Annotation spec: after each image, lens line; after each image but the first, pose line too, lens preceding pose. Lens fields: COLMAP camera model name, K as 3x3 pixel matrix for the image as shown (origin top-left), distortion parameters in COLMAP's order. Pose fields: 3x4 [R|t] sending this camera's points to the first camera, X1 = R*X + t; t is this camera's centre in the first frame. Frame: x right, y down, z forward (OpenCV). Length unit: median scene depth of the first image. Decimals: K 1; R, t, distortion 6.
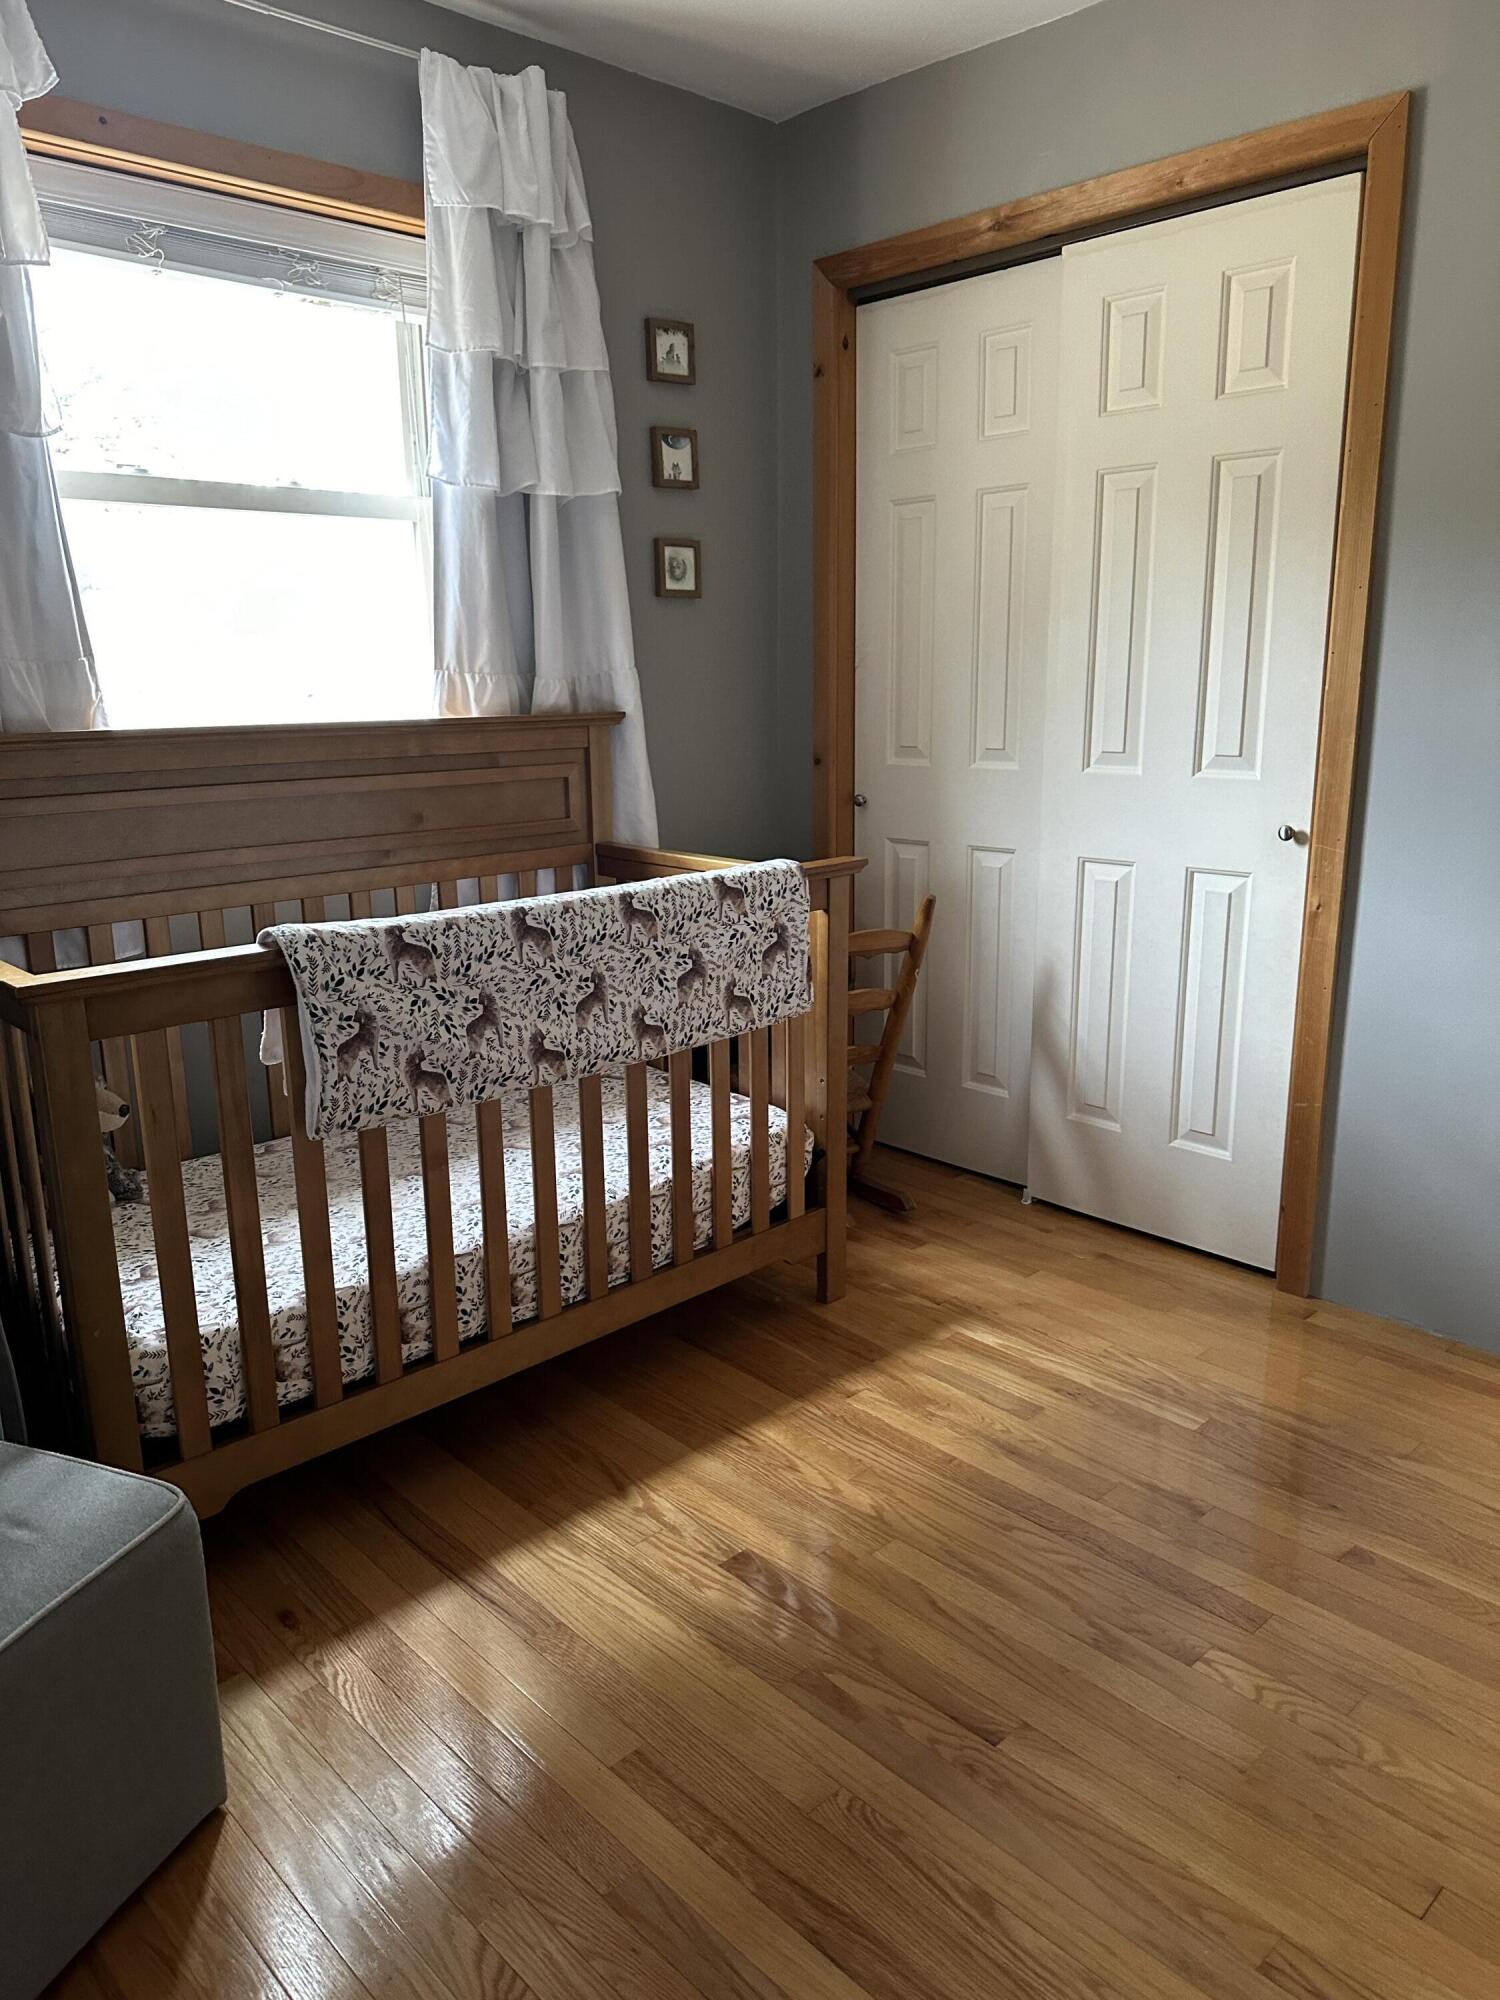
lens RADIAL K [[1411.2, 0, 740.6], [0, 1411.2, 1011.4], [0, 0, 1]] dist [0.134503, -0.218761]
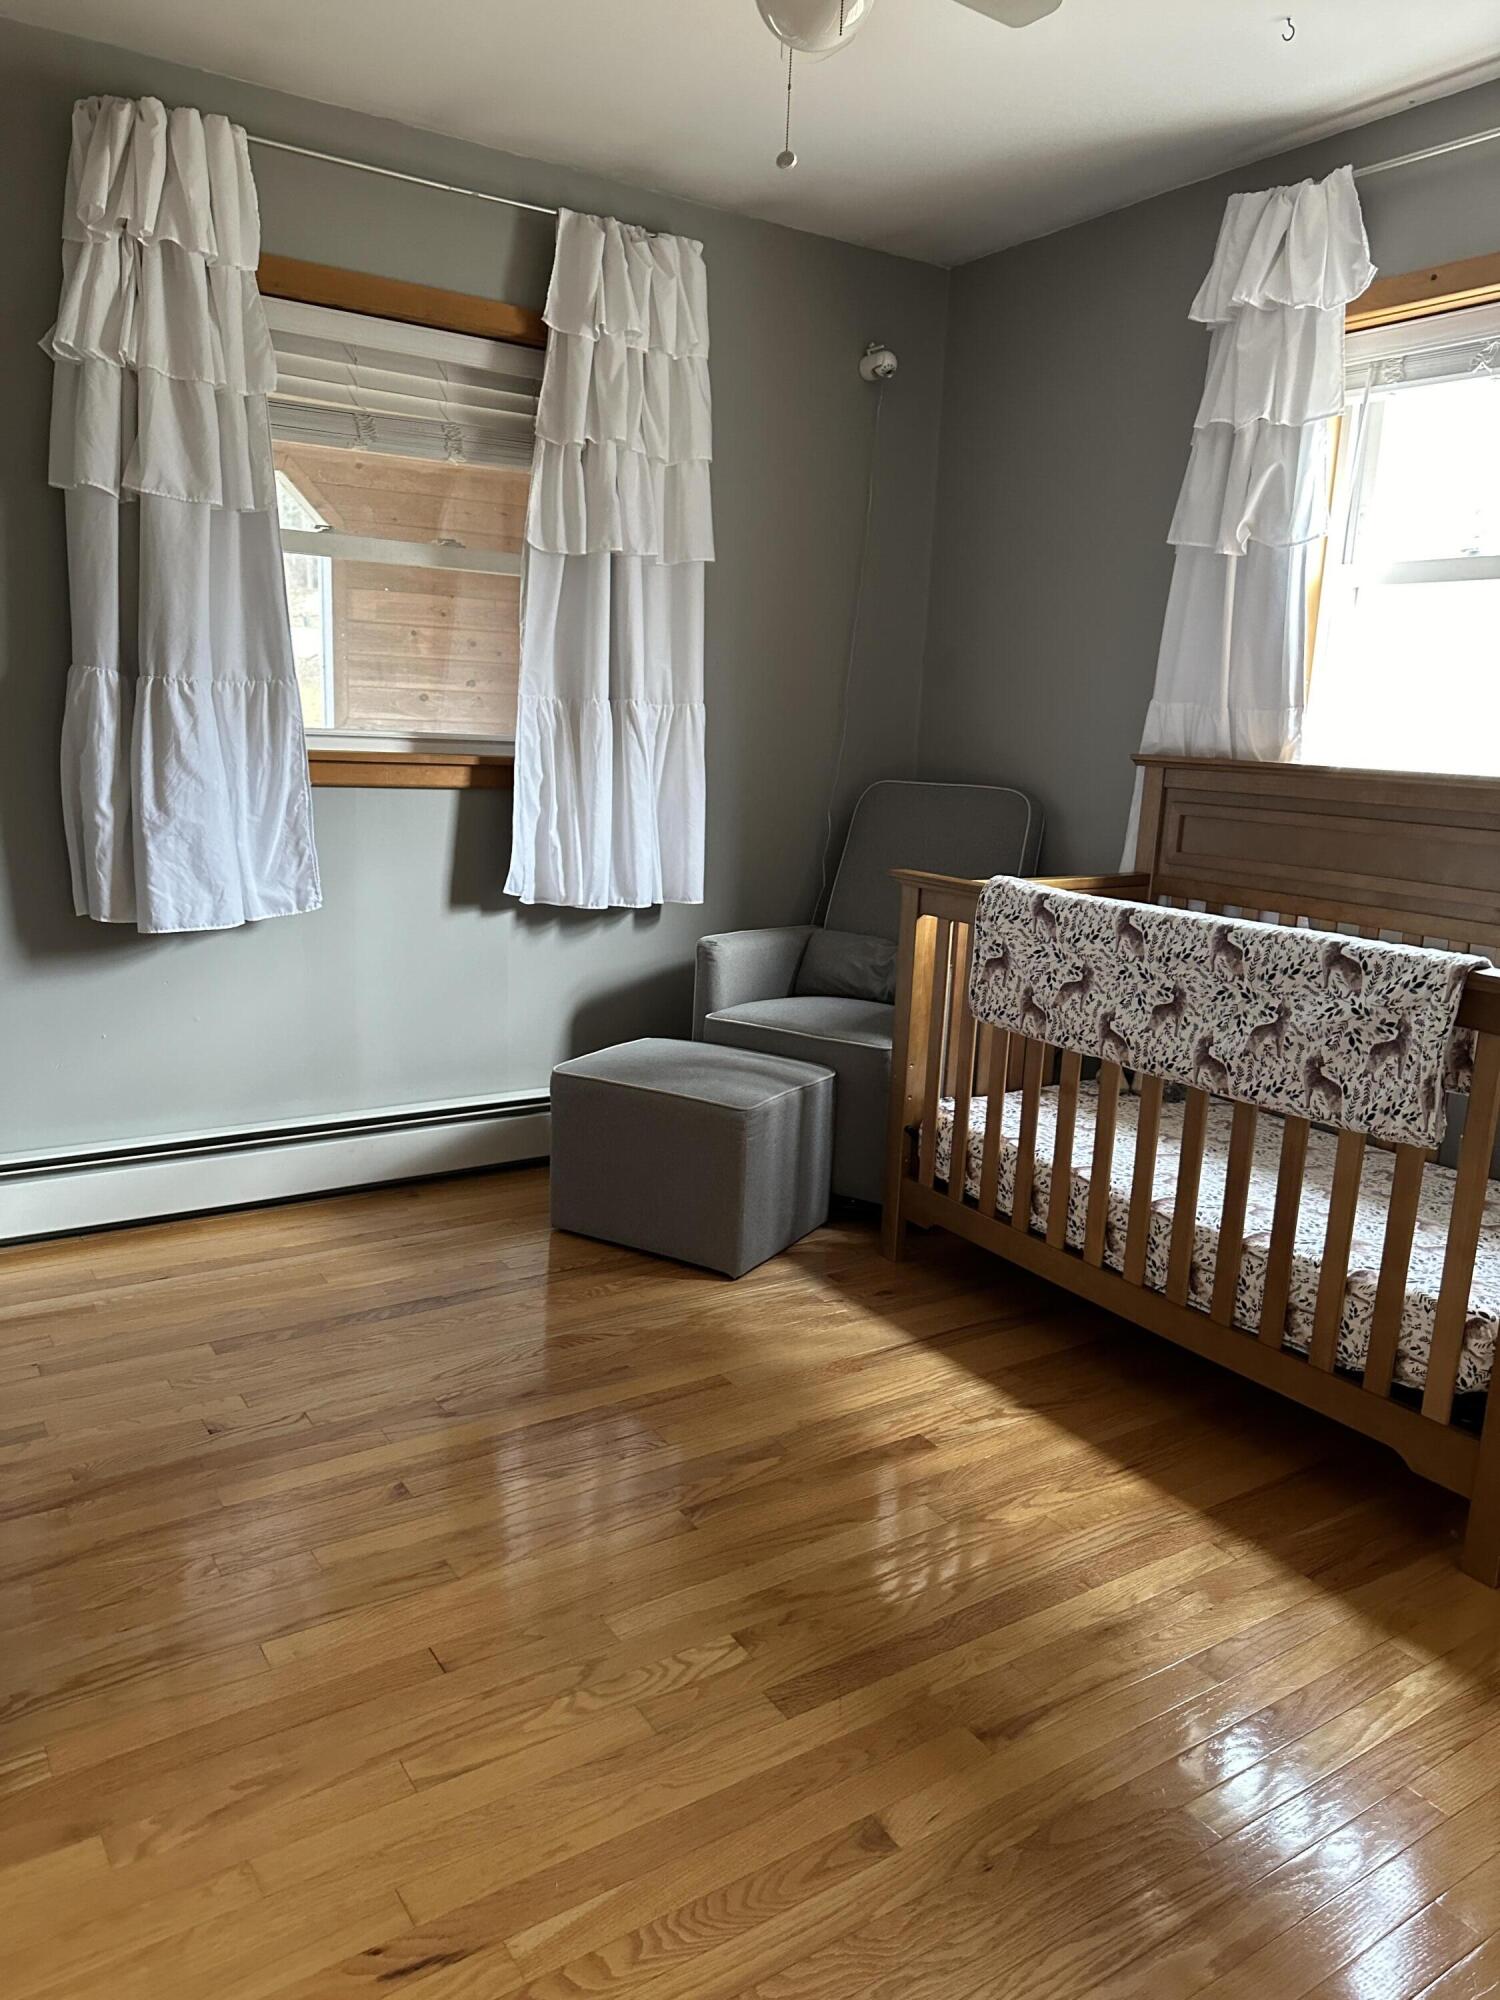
lens RADIAL K [[1411.2, 0, 740.6], [0, 1411.2, 1011.4], [0, 0, 1]] dist [0.134503, -0.218761]
pose [[-0.193602, 0.206605, -0.959079, 1.010856], [-0.268854, 0.928979, 0.254392, -0.197134], [0.943523, 0.307103, -0.124306, 0.822771]]
